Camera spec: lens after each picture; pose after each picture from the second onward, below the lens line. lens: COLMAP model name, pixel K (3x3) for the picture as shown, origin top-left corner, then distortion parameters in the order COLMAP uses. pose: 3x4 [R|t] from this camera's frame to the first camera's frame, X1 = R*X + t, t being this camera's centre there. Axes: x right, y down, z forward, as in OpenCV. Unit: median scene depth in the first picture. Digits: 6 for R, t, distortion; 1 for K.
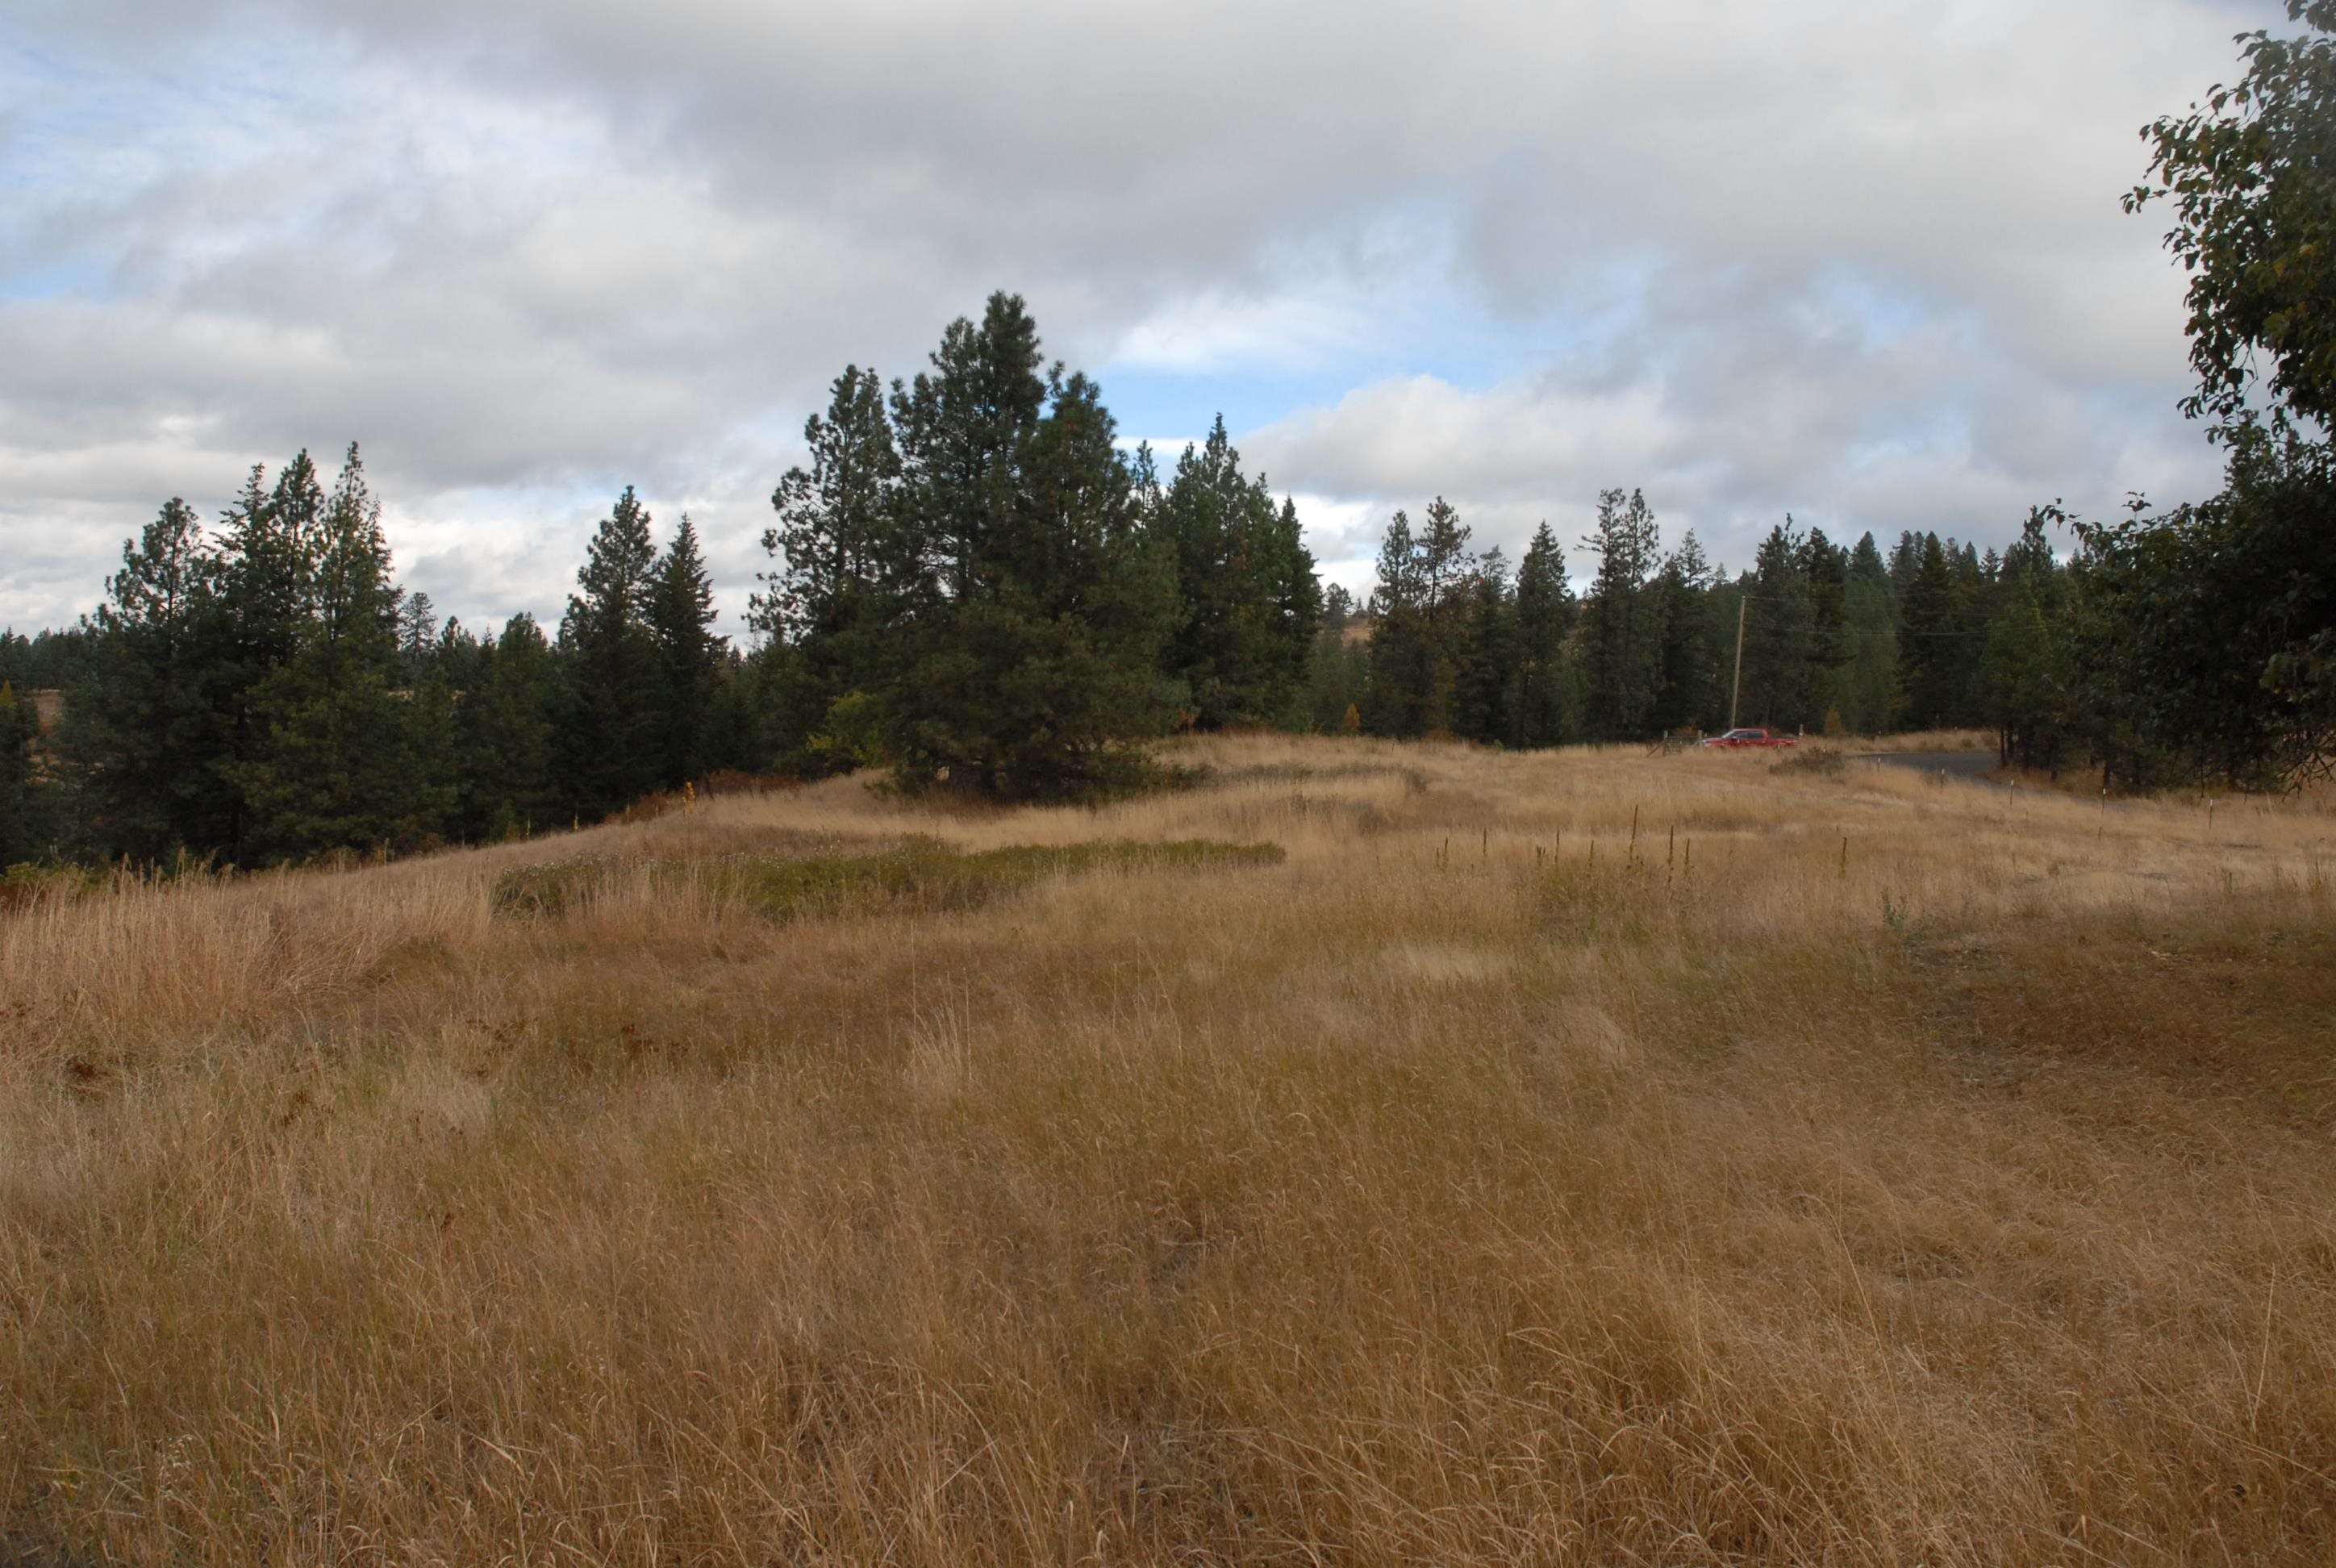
lens RADIAL K [[1844.7, 0, 1204.1], [0, 1844.7, 757.8], [0, 0, 1]] dist [-0.155261, 0.151578]
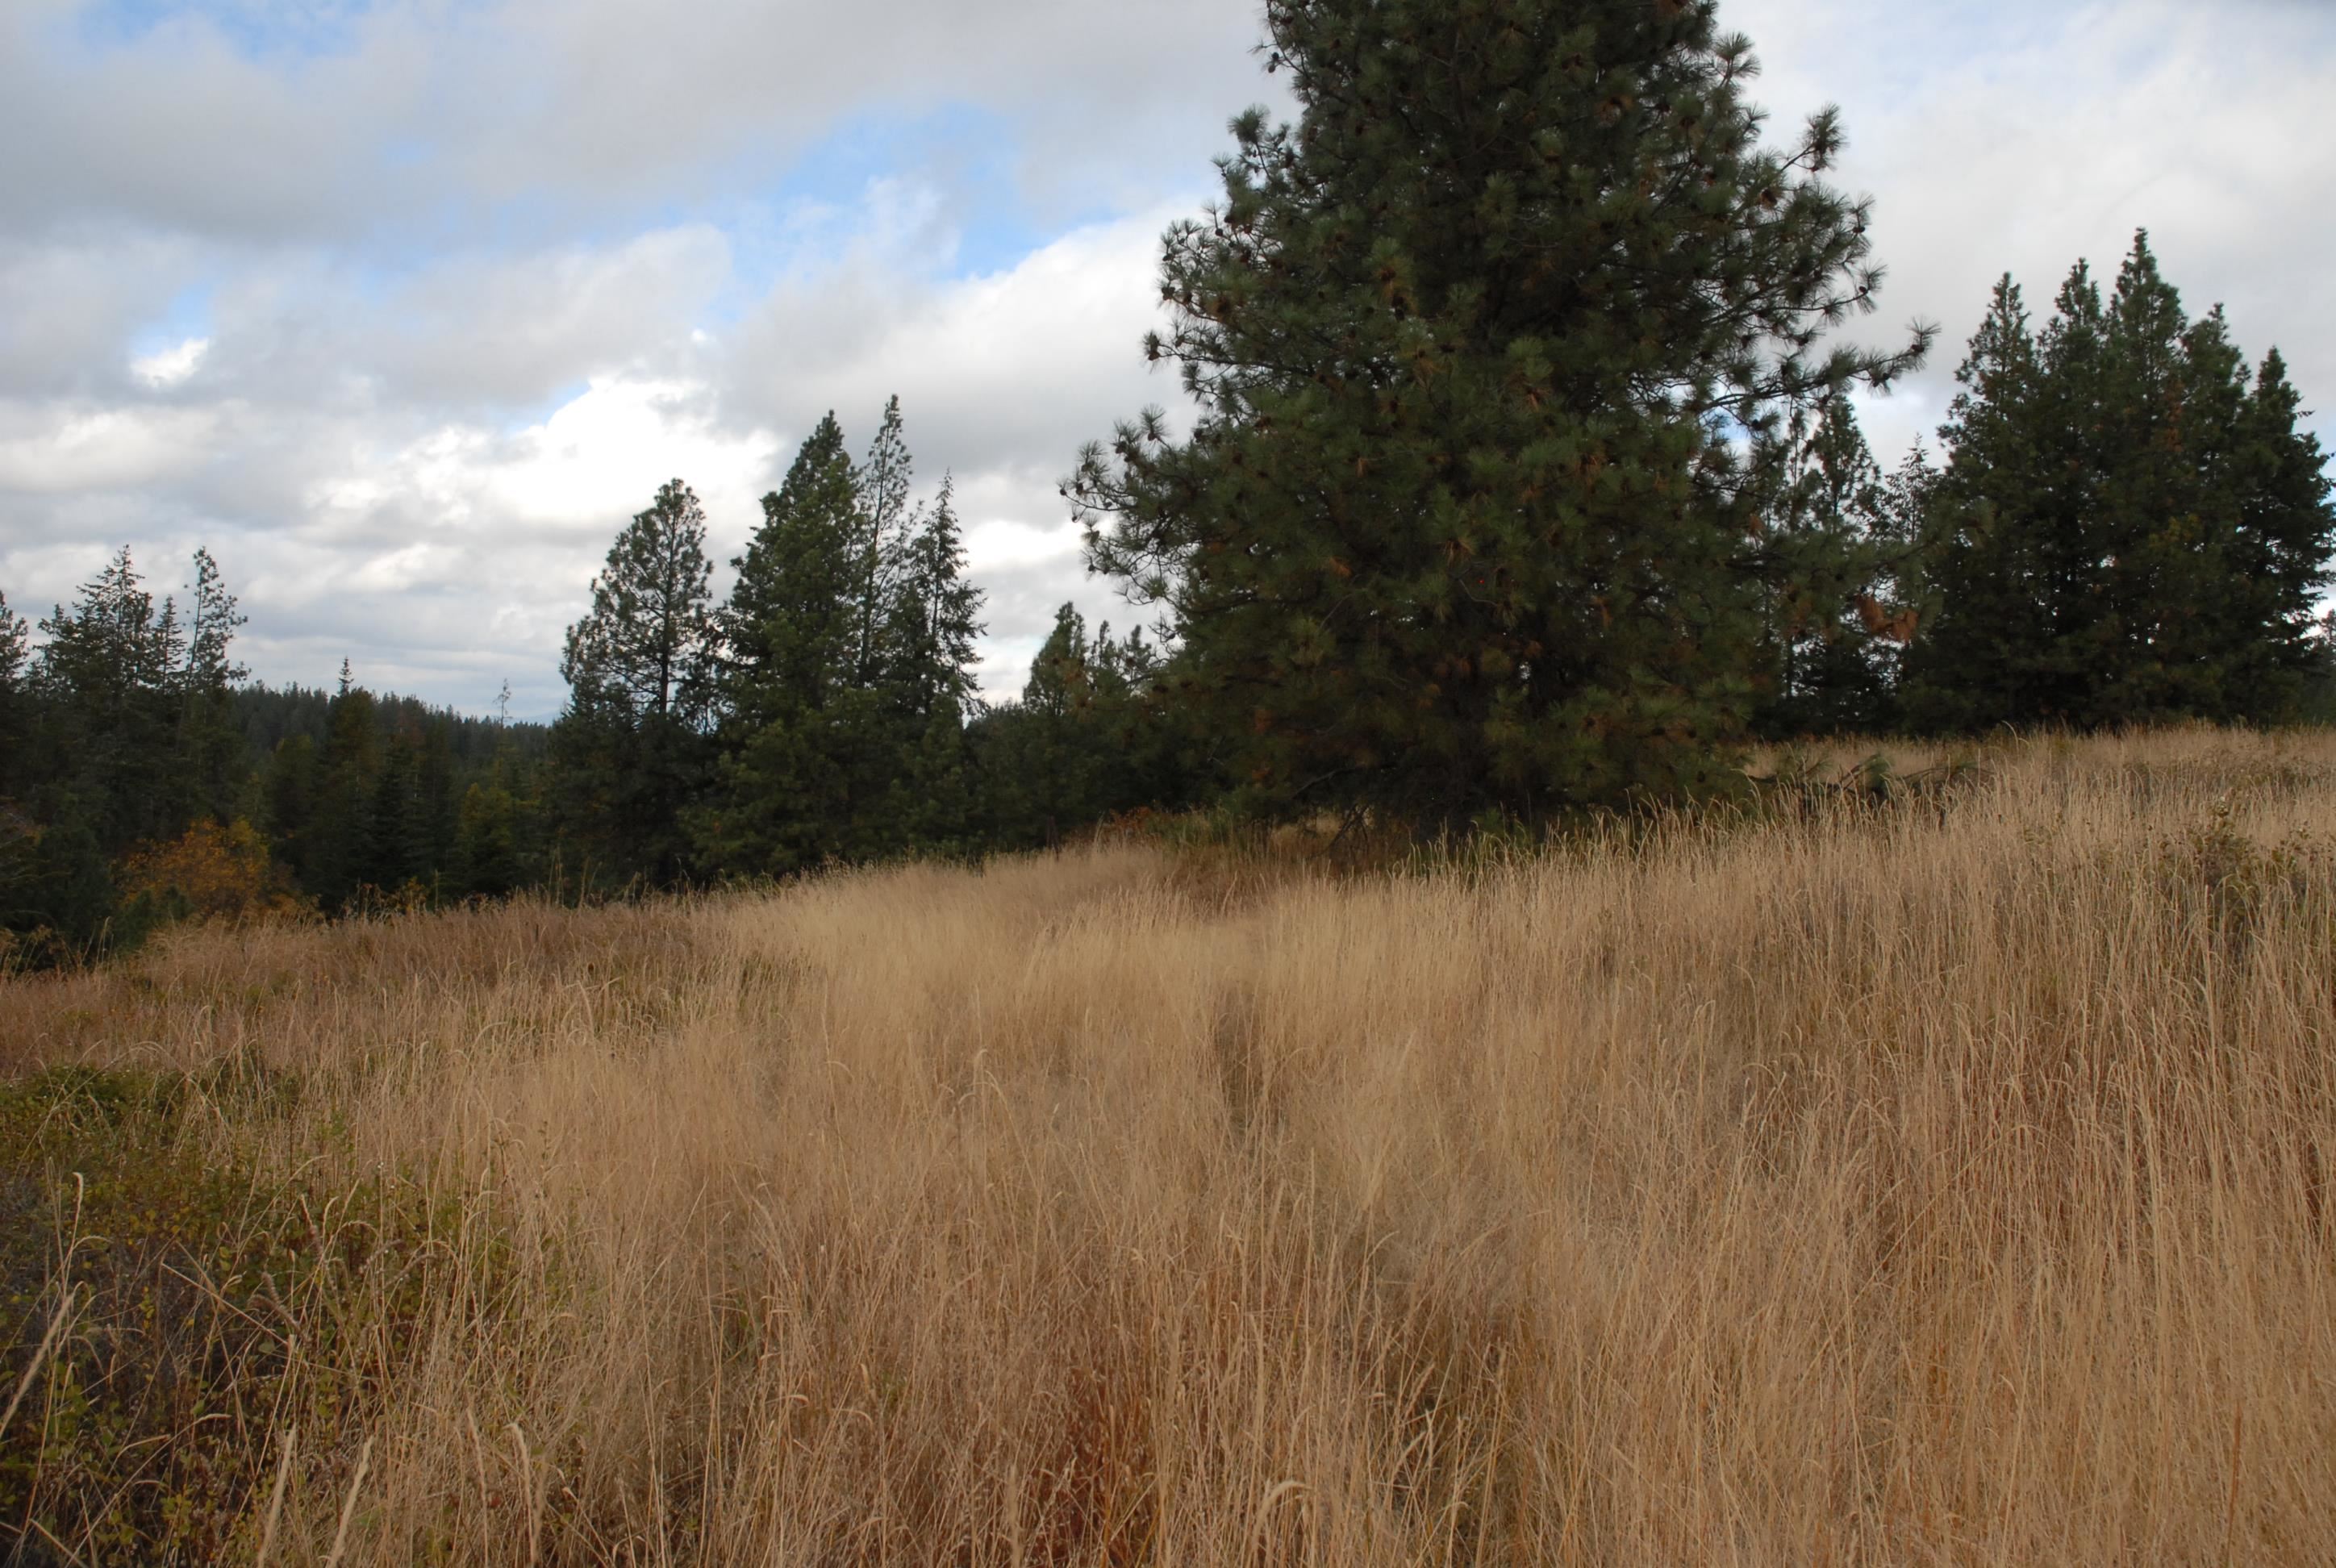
lens RADIAL K [[1844.7, 0, 1187.7], [0, 1844.7, 807.0], [0, 0, 1]] dist [-0.155261, 0.151578]
pose [[0.869601, -0.005015, -0.493730, 0.027333], [-0.000611, 0.999937, -0.011234, 0.011052], [0.493755, 0.010071, 0.869543, 0.397672]]
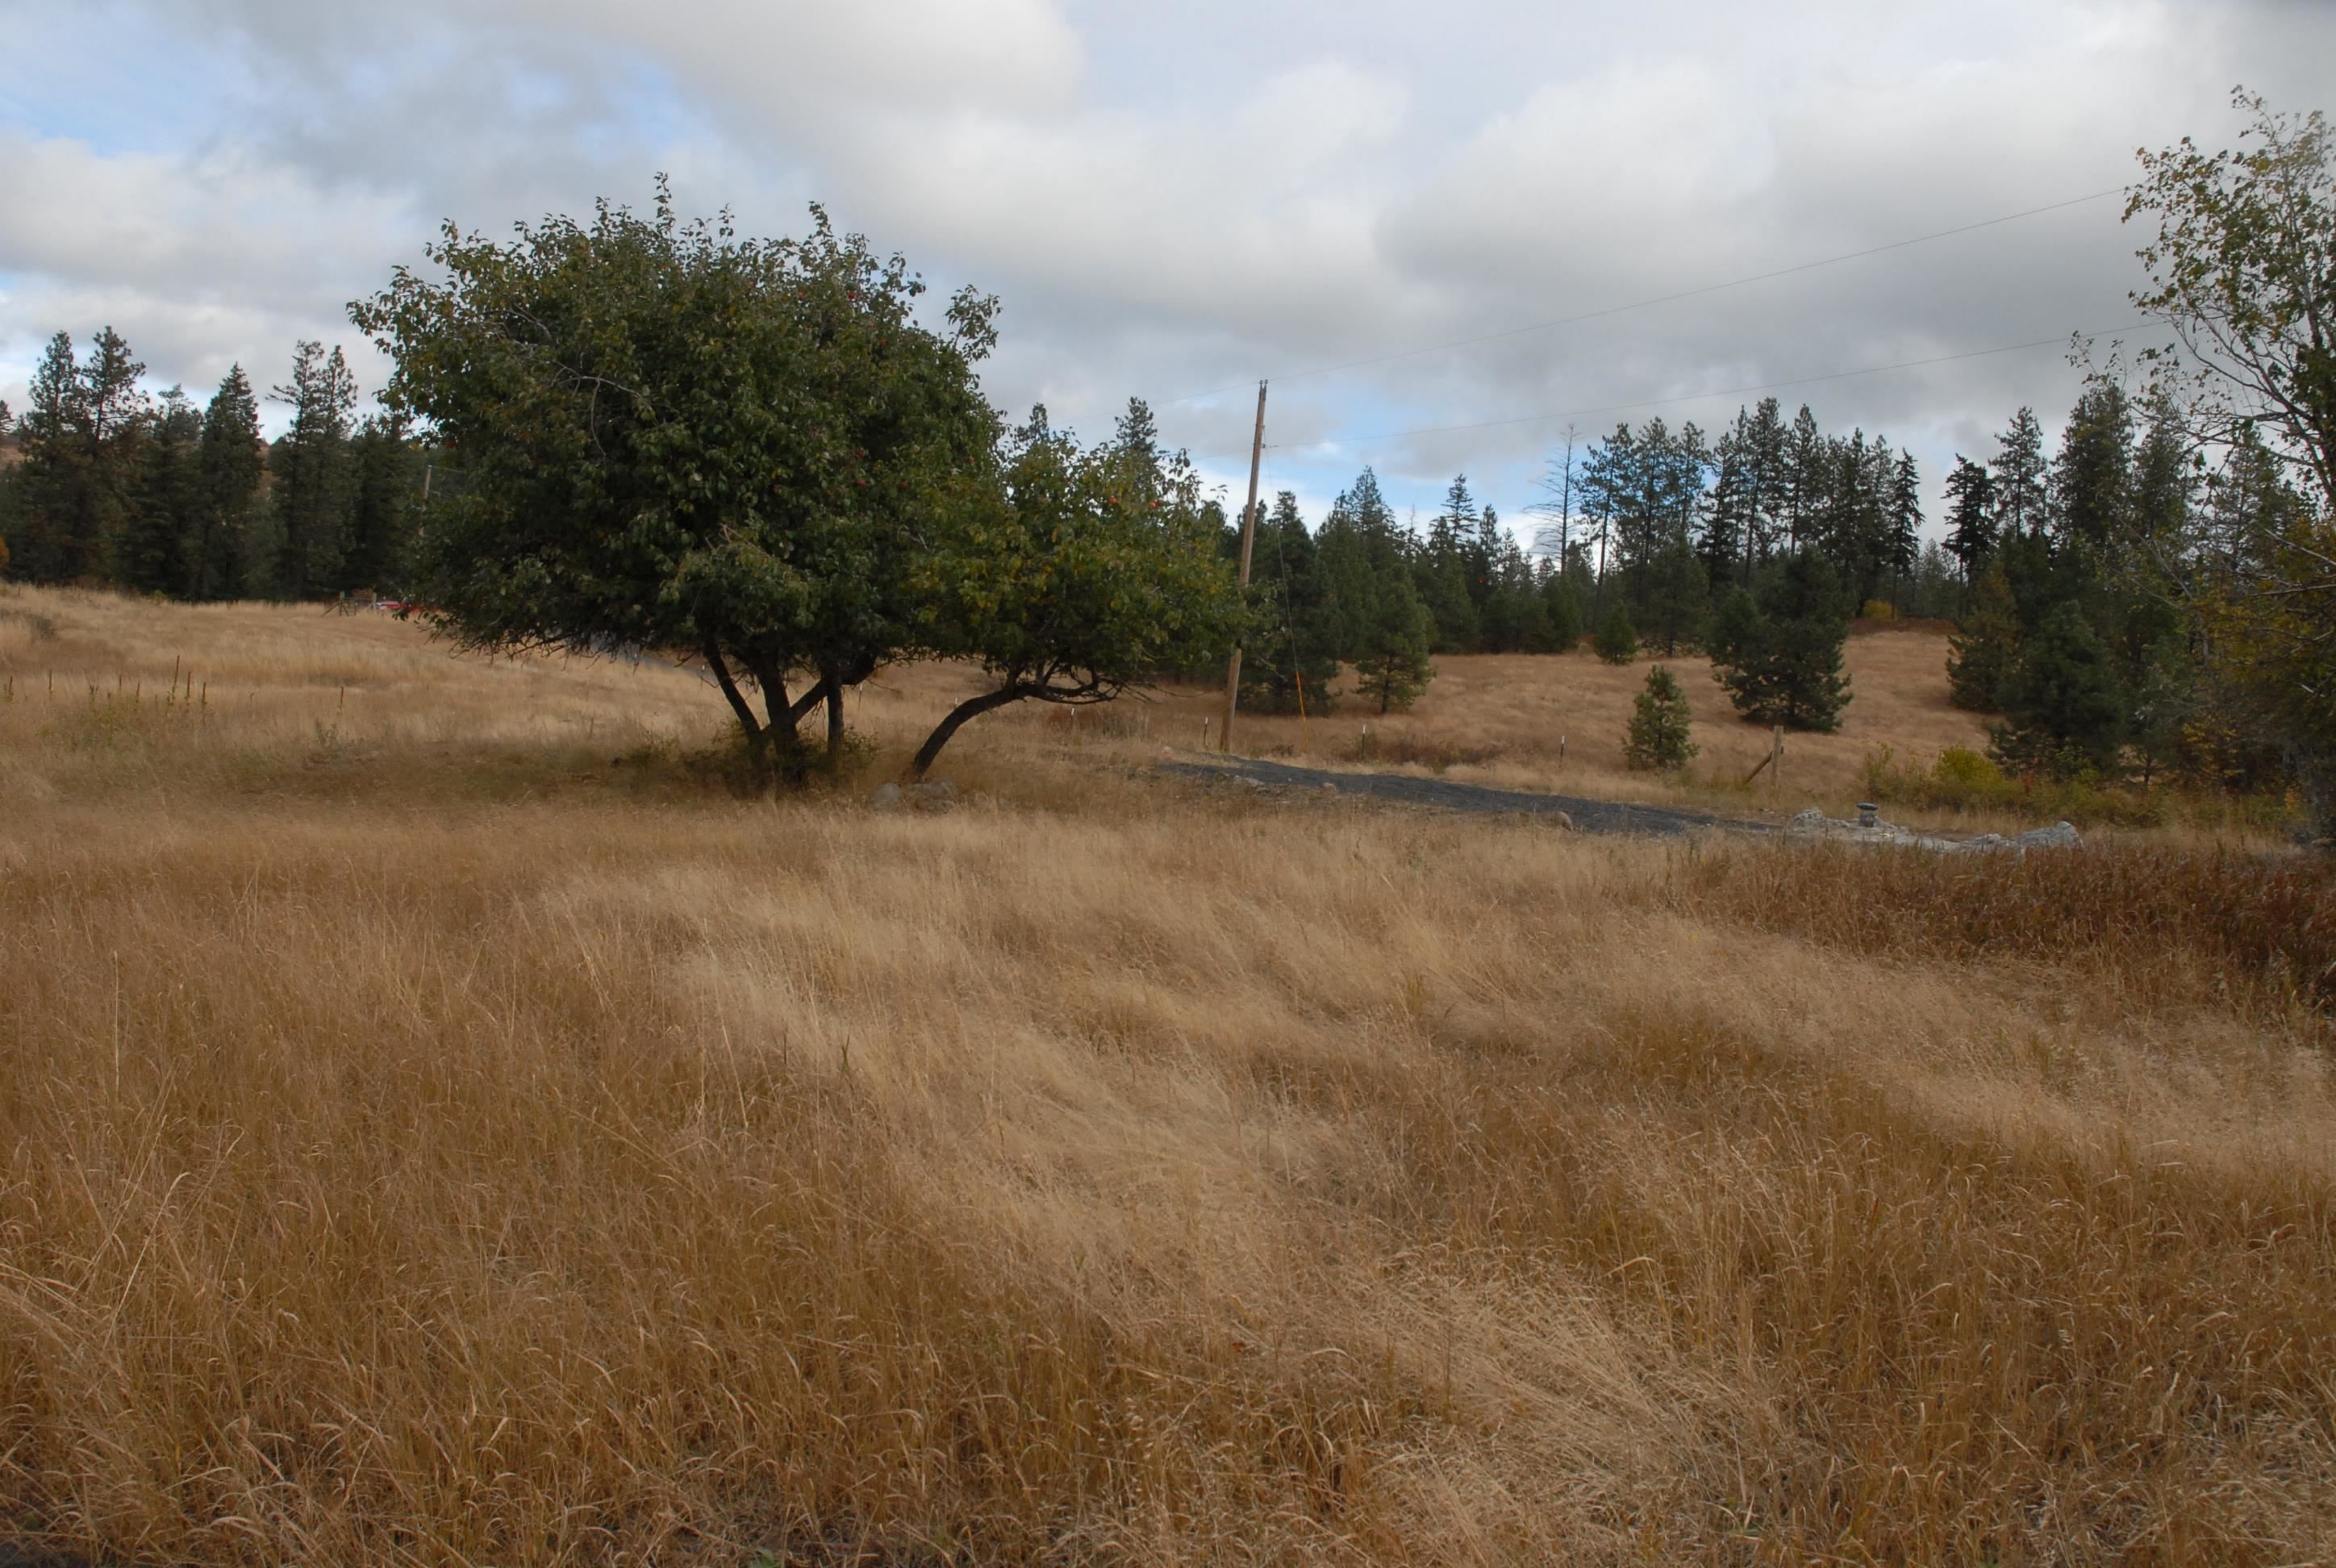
lens RADIAL K [[1844.7, 0, 1165.2], [0, 1844.7, 777.5], [0, 0, 1]] dist [-0.155261, 0.151578]
pose [[0.791354, 0.007723, 0.611309, 0.004939], [-0.058374, 0.996306, 0.062979, -0.001538], [-0.608565, -0.085523, 0.788882, -0.087647]]
